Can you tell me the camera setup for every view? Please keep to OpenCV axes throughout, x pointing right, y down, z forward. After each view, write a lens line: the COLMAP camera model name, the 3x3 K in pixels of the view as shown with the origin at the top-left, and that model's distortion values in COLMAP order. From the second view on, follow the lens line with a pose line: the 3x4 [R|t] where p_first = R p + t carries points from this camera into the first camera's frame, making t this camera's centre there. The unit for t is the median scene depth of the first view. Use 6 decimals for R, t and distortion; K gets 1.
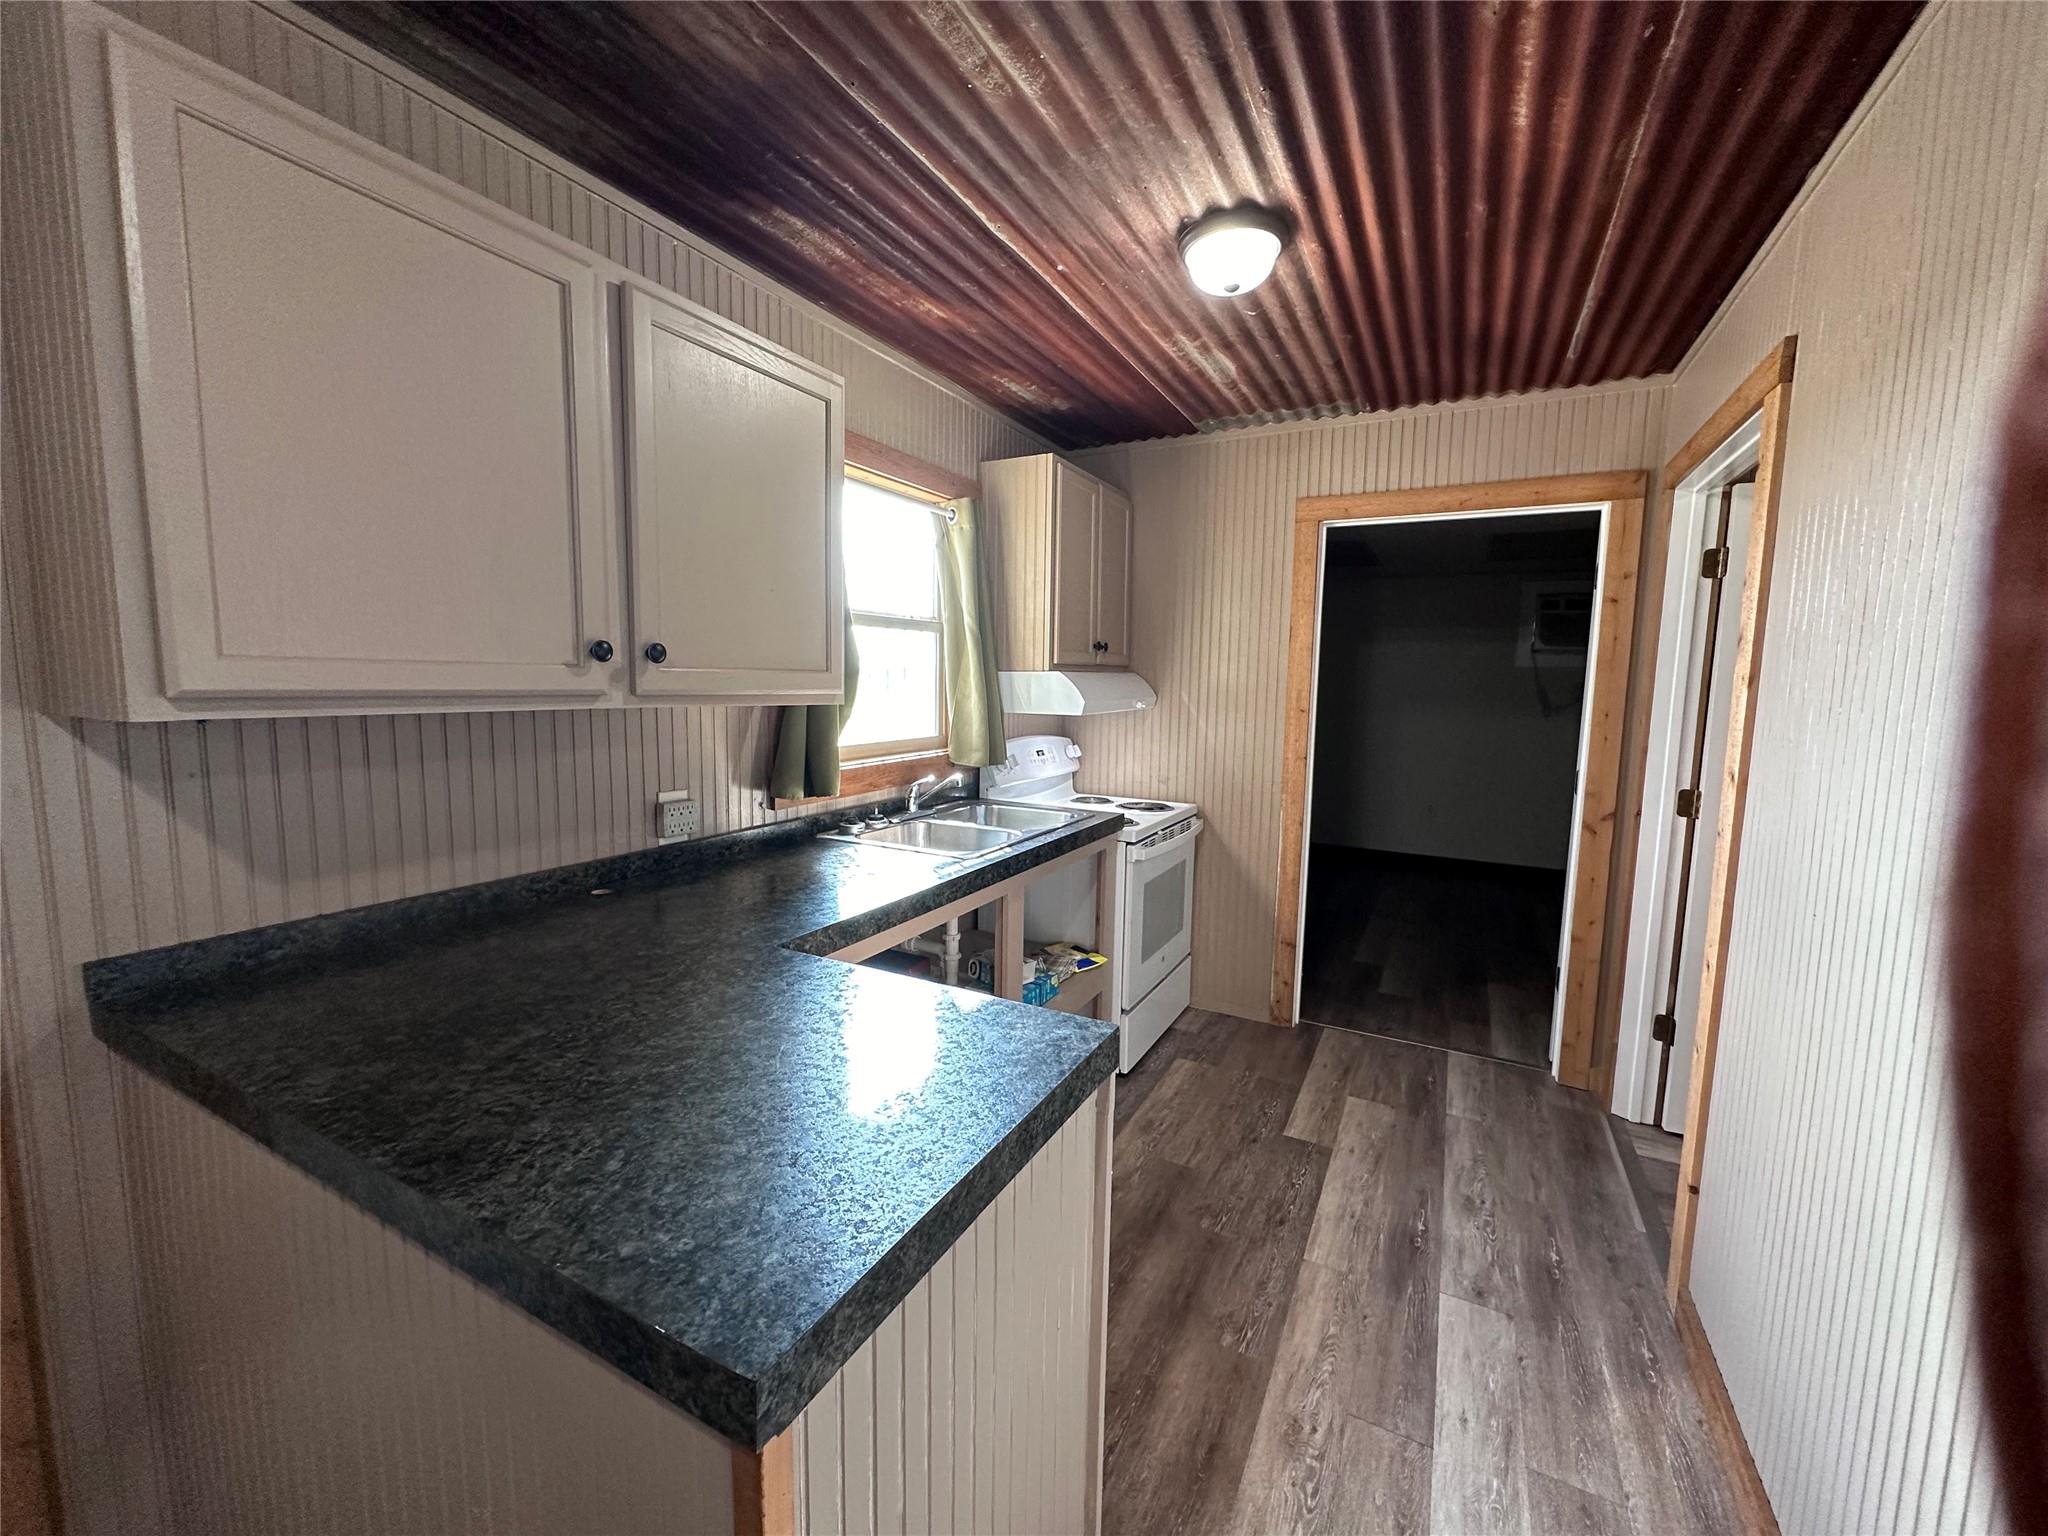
lens RADIAL K [[821.7, 0, 1016.5], [0, 821.7, 766.9], [0, 0, 1]] dist [-0.000149, -0.000012]
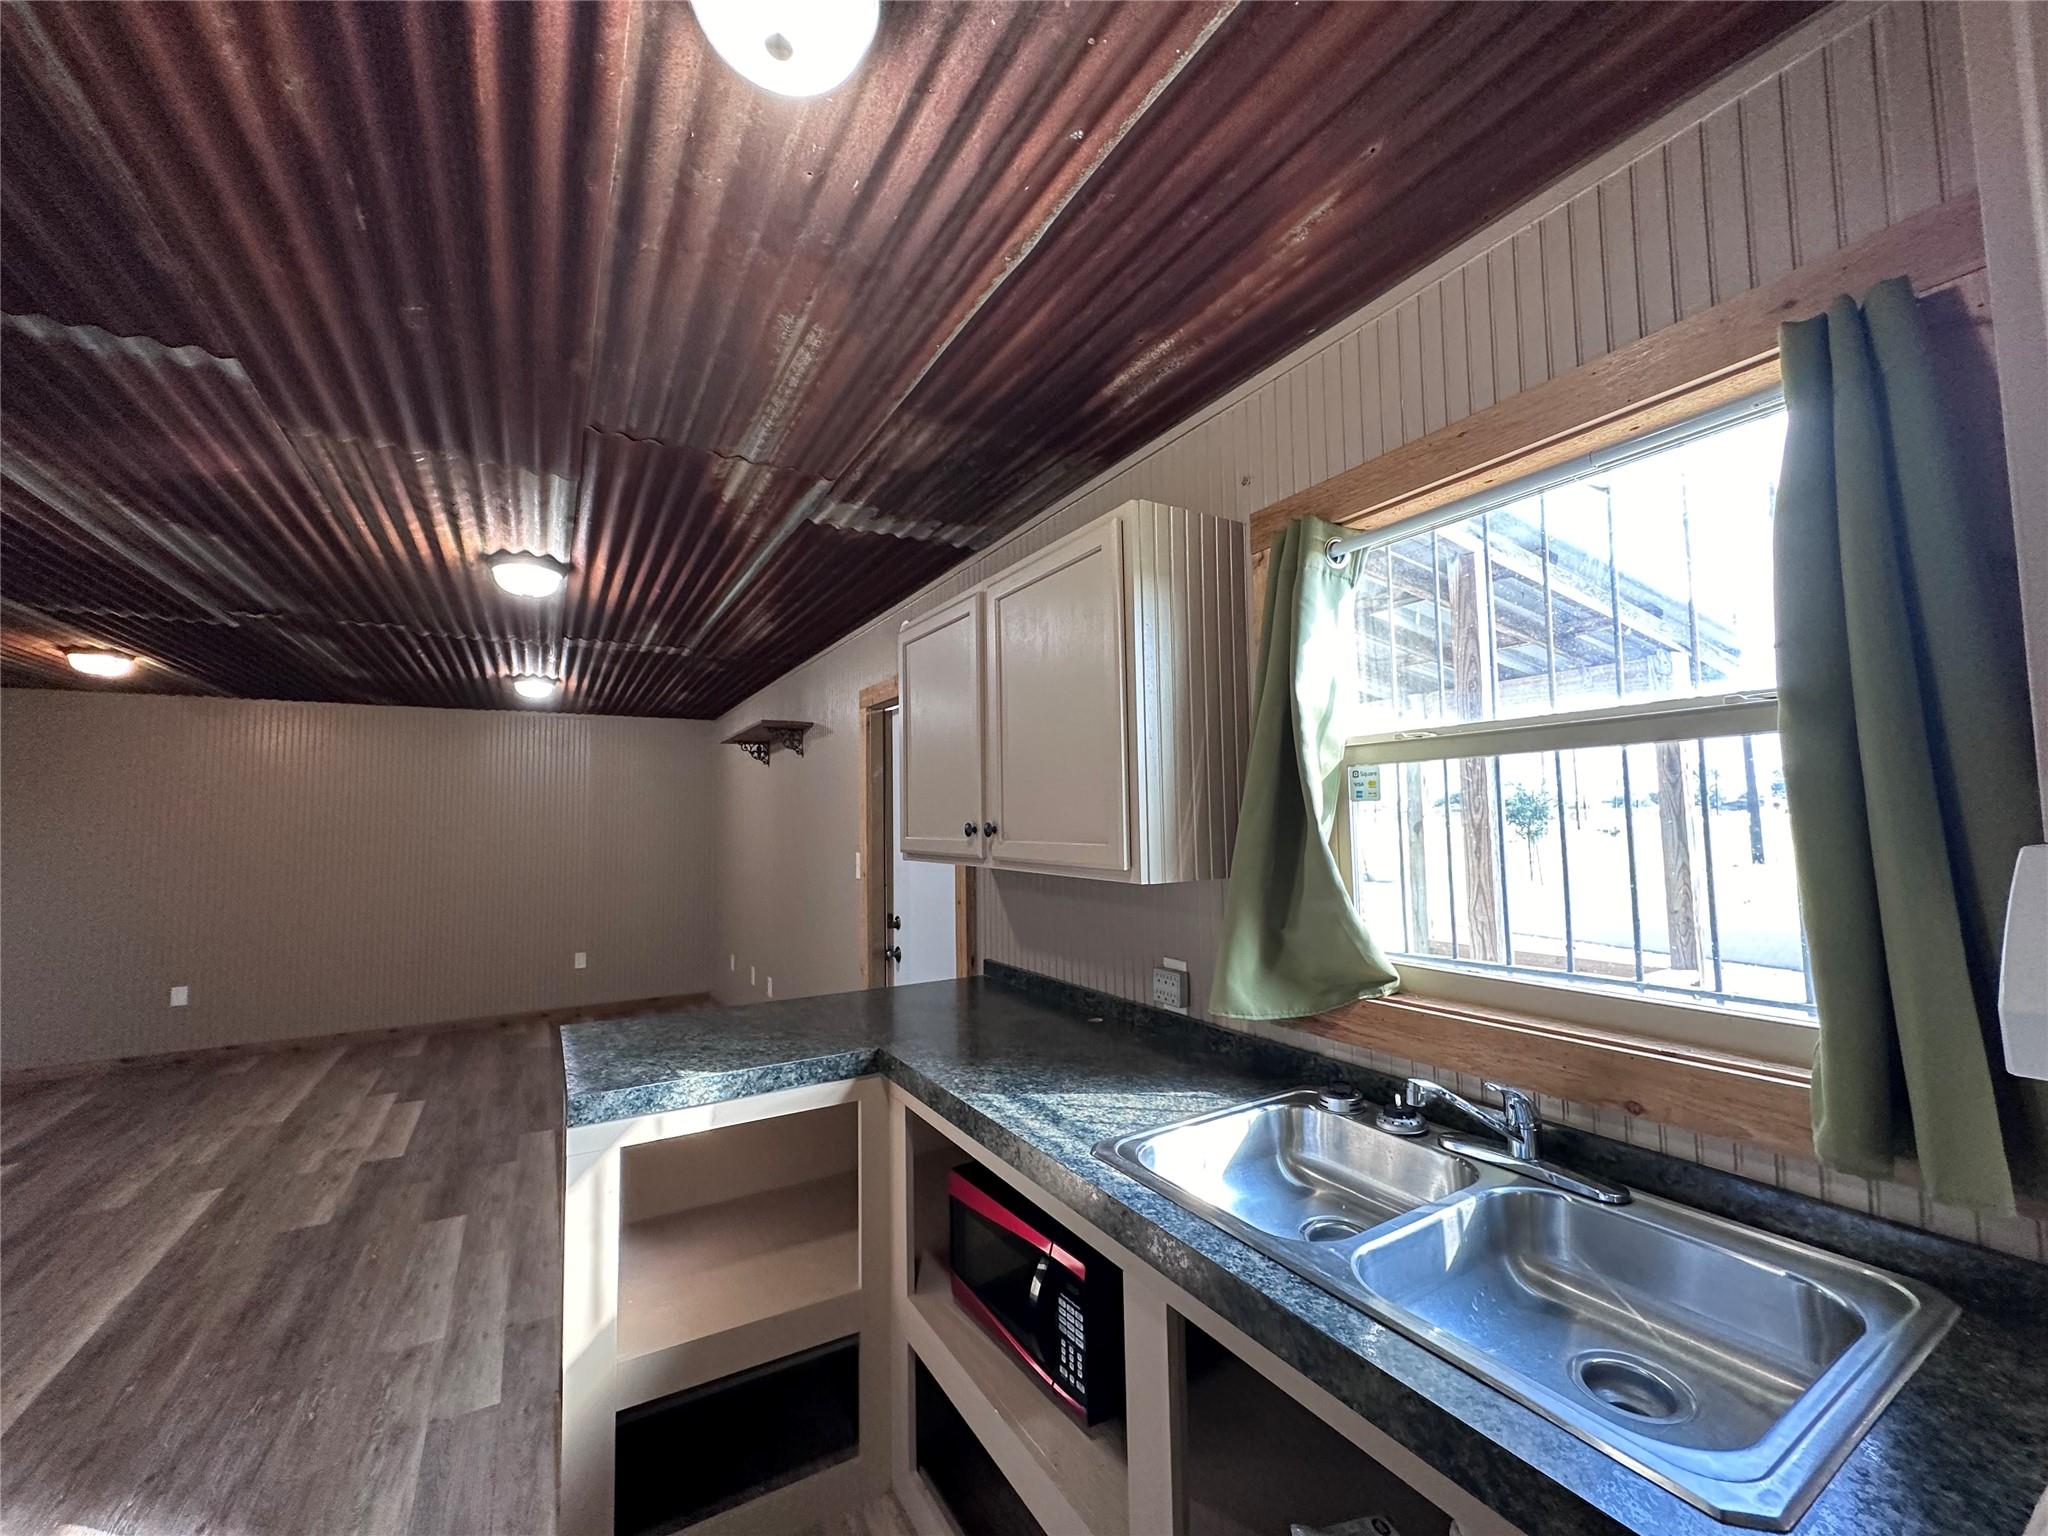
lens RADIAL K [[821.7, 0, 1022.0], [0, 821.7, 765.7], [0, 0, 1]] dist [-0.000149, -0.000012]
pose [[-0.515111, -0.069463, -0.854304, 0.578527], [-0.087145, 0.995790, -0.028422, -0.170733], [0.852682, 0.059808, -0.518995, 1.413831]]
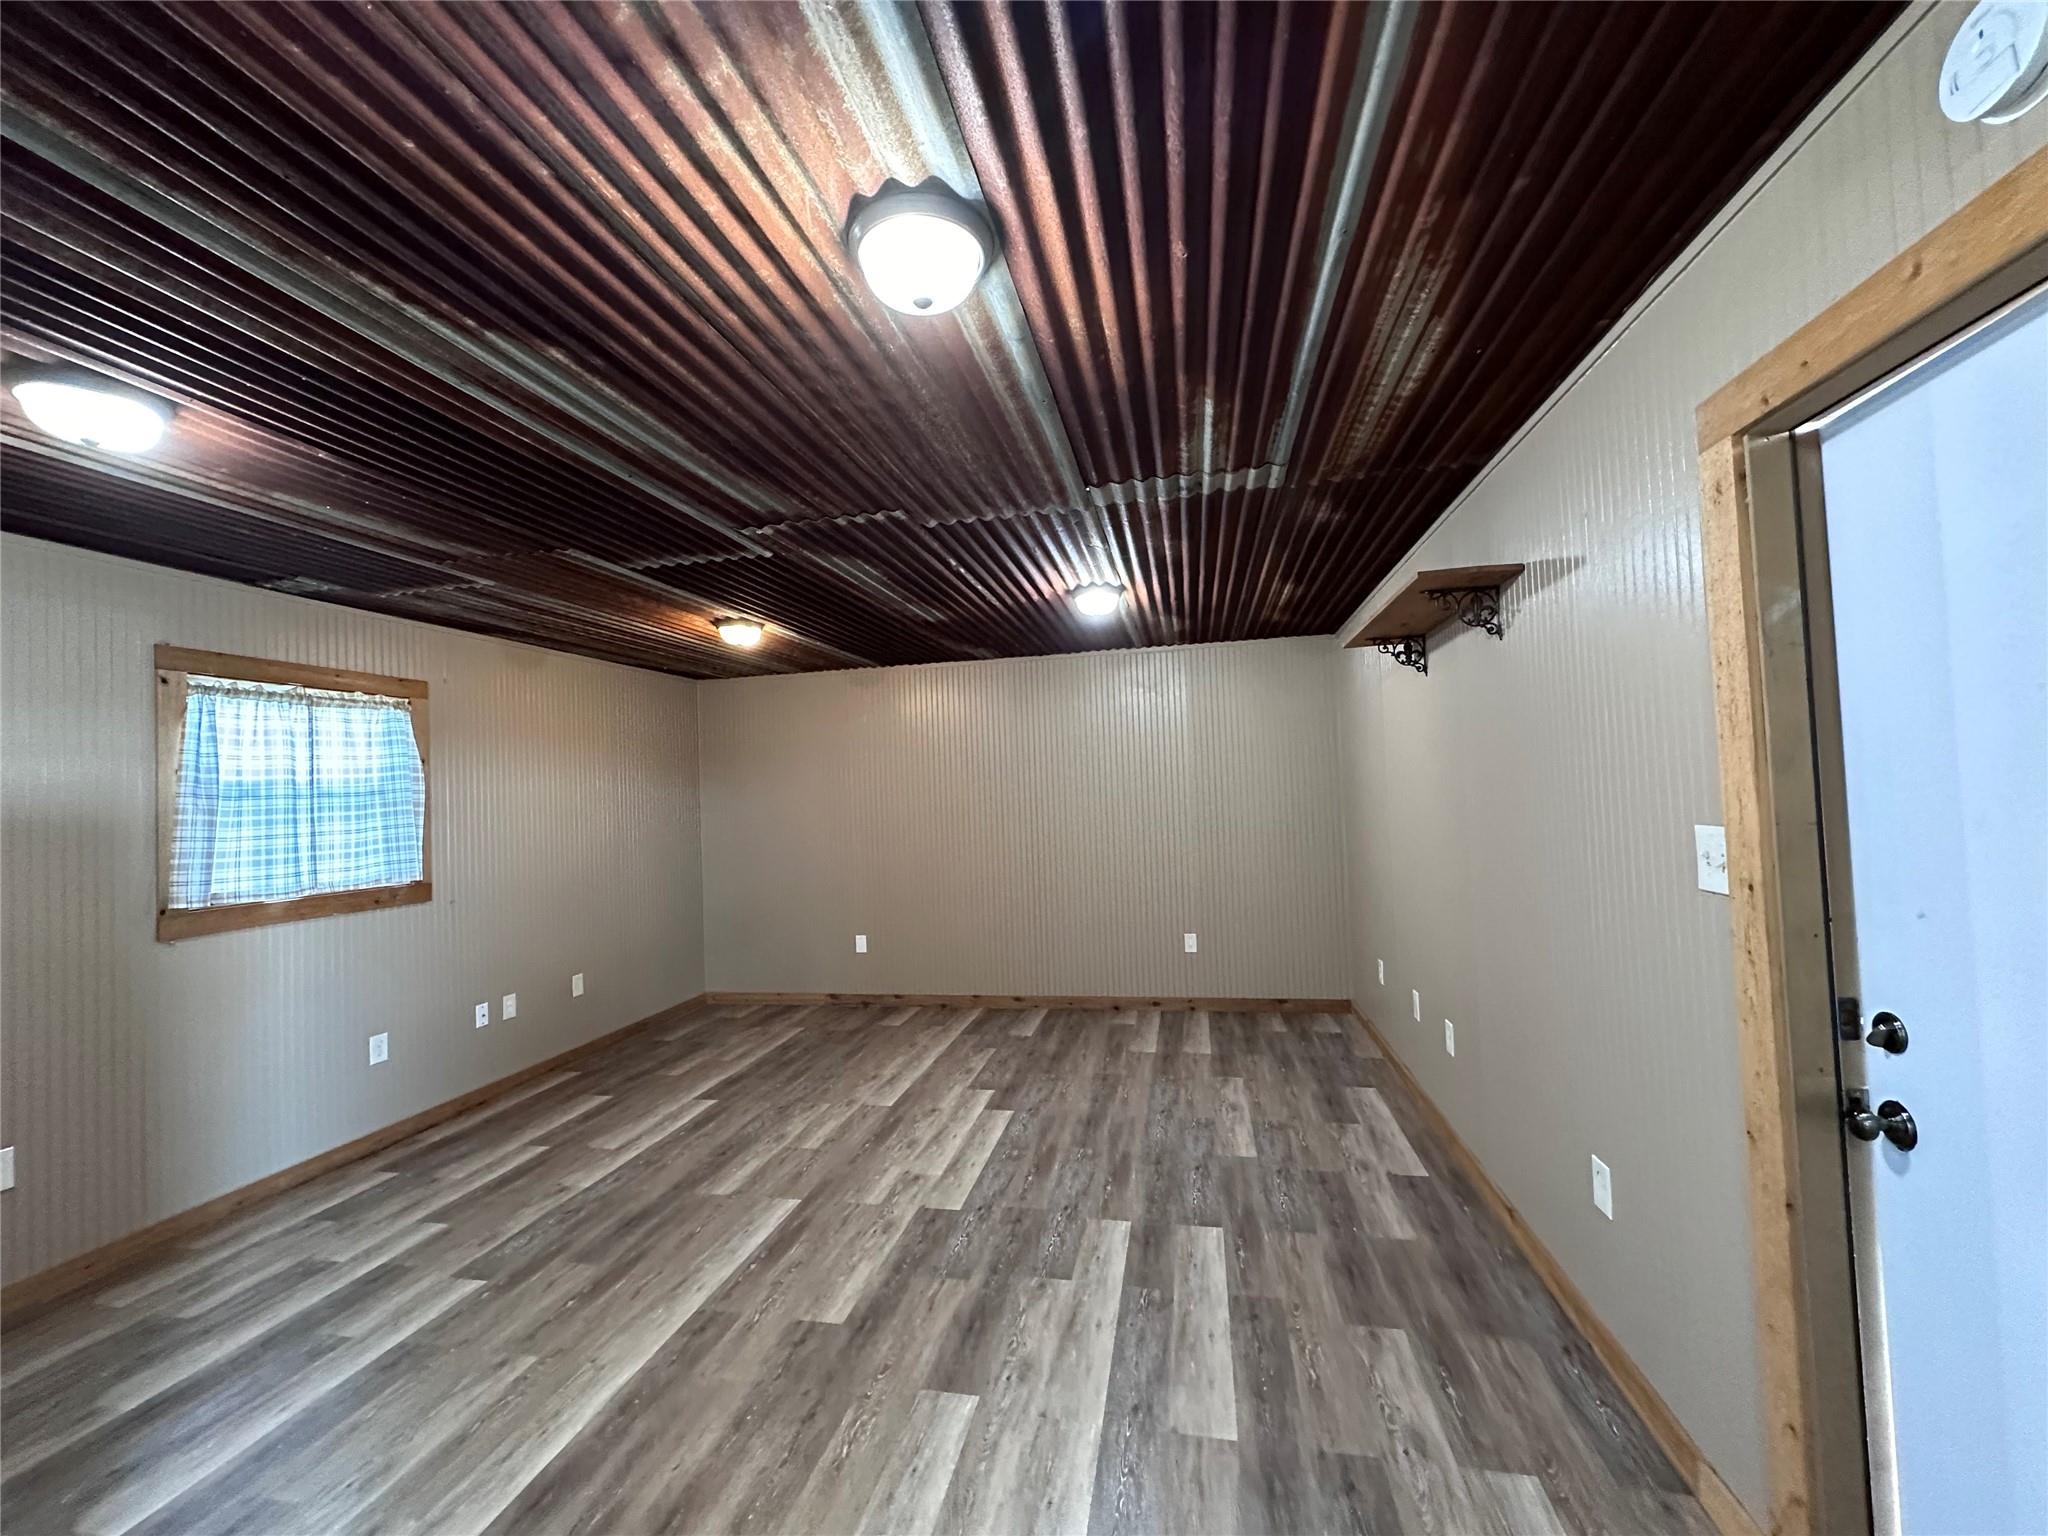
lens RADIAL K [[821.7, 0, 1022.2], [0, 821.7, 767.8], [0, 0, 1]] dist [-0.000149, -0.000012]
pose [[-0.956078, 0.007624, -0.293014, 0.185438], [-0.012293, 0.997739, 0.066070, -0.117244], [0.292856, 0.066770, -0.953823, 0.929275]]
